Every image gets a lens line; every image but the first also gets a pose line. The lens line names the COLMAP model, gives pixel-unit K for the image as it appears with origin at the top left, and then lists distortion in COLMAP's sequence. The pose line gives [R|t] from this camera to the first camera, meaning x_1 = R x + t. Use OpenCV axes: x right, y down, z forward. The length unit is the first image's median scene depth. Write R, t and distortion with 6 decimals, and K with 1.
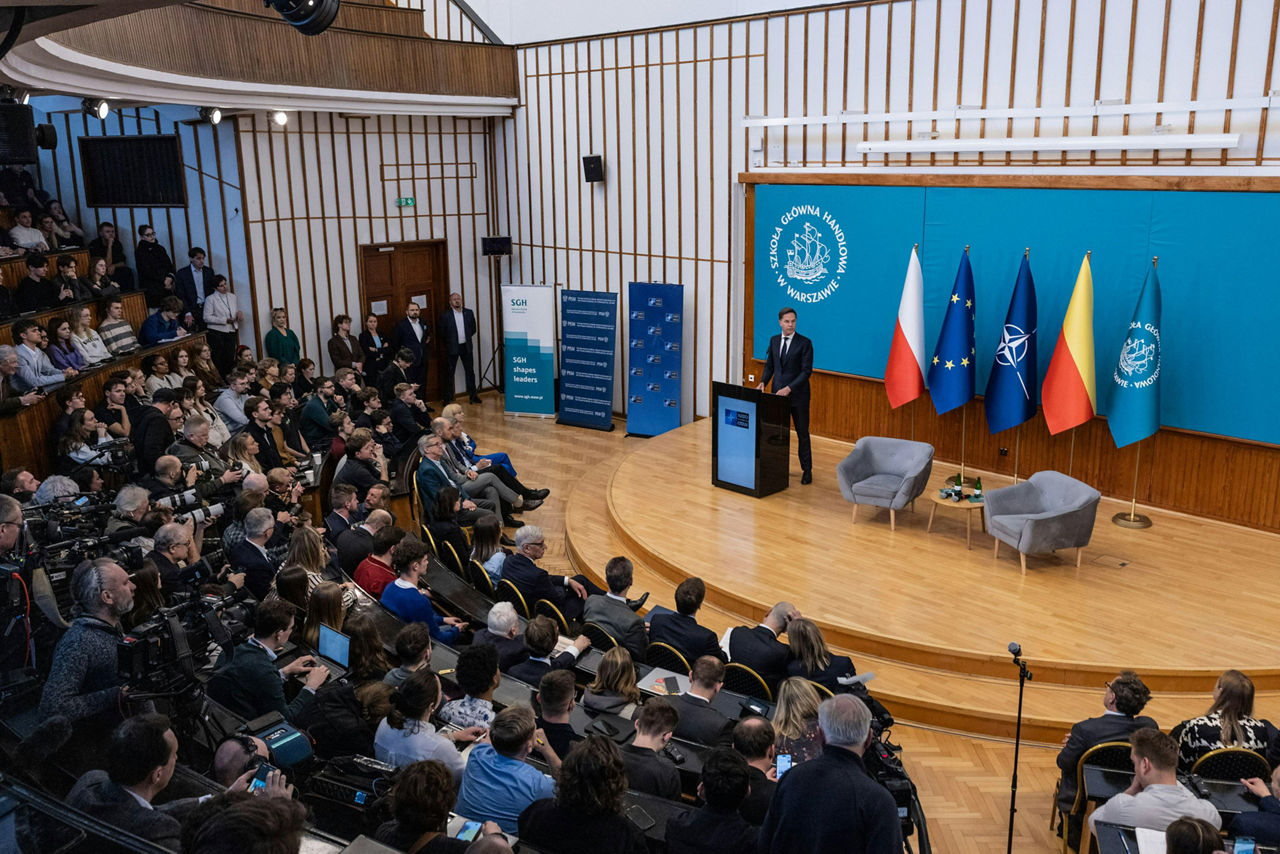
lens RADIAL K [[1059.6, 0, 640.0], [0, 1059.6, 427.0], [0, 0, 1]] dist [-0.002725, 0.005542]
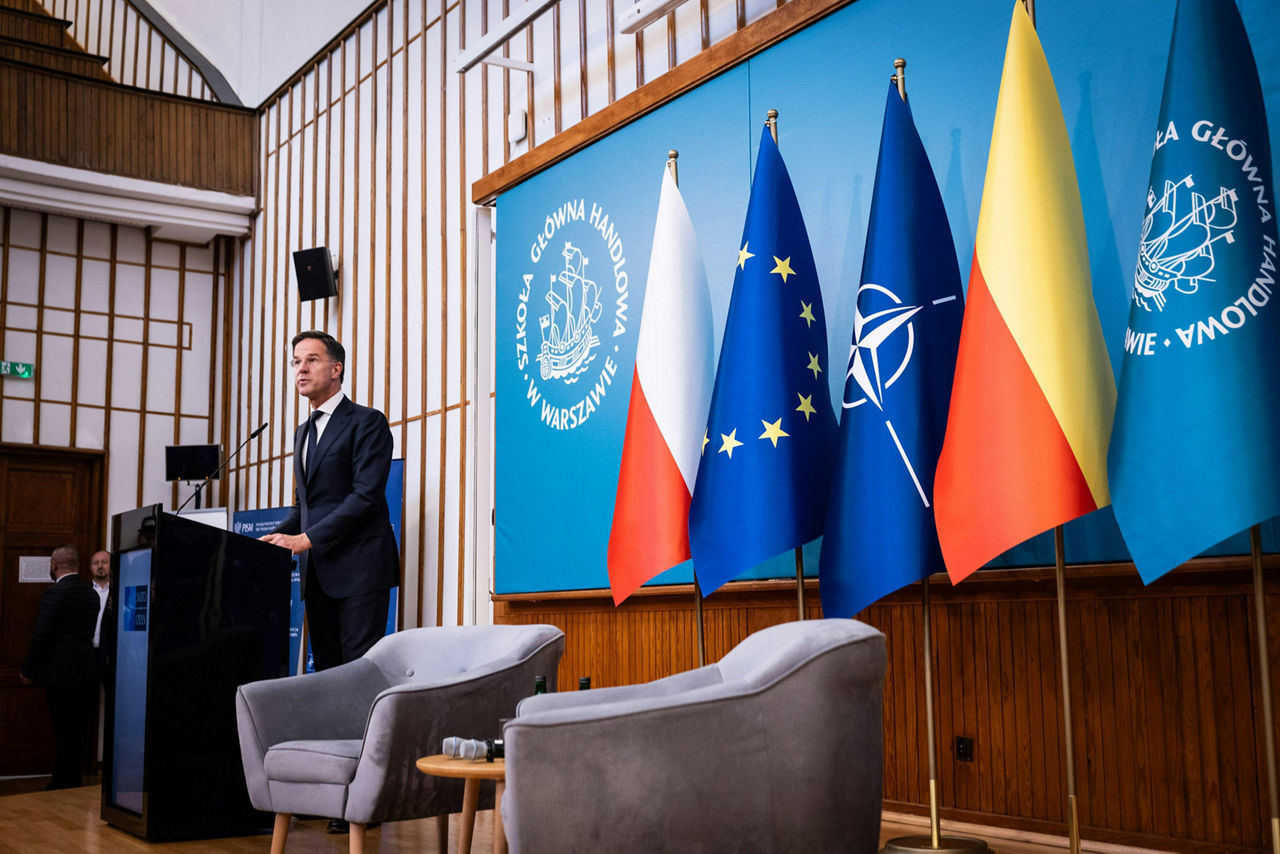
lens RADIAL K [[1541.5, 0, 640.0], [0, 1541.5, 427.0], [0, 0, 1]] dist [-0.031538, -0.009326]
pose [[0.980424, -0.024867, -0.195323, 0.303424], [-0.046191, 0.935264, -0.350923, 0.089465], [0.191405, 0.353075, 0.915807, 0.468732]]
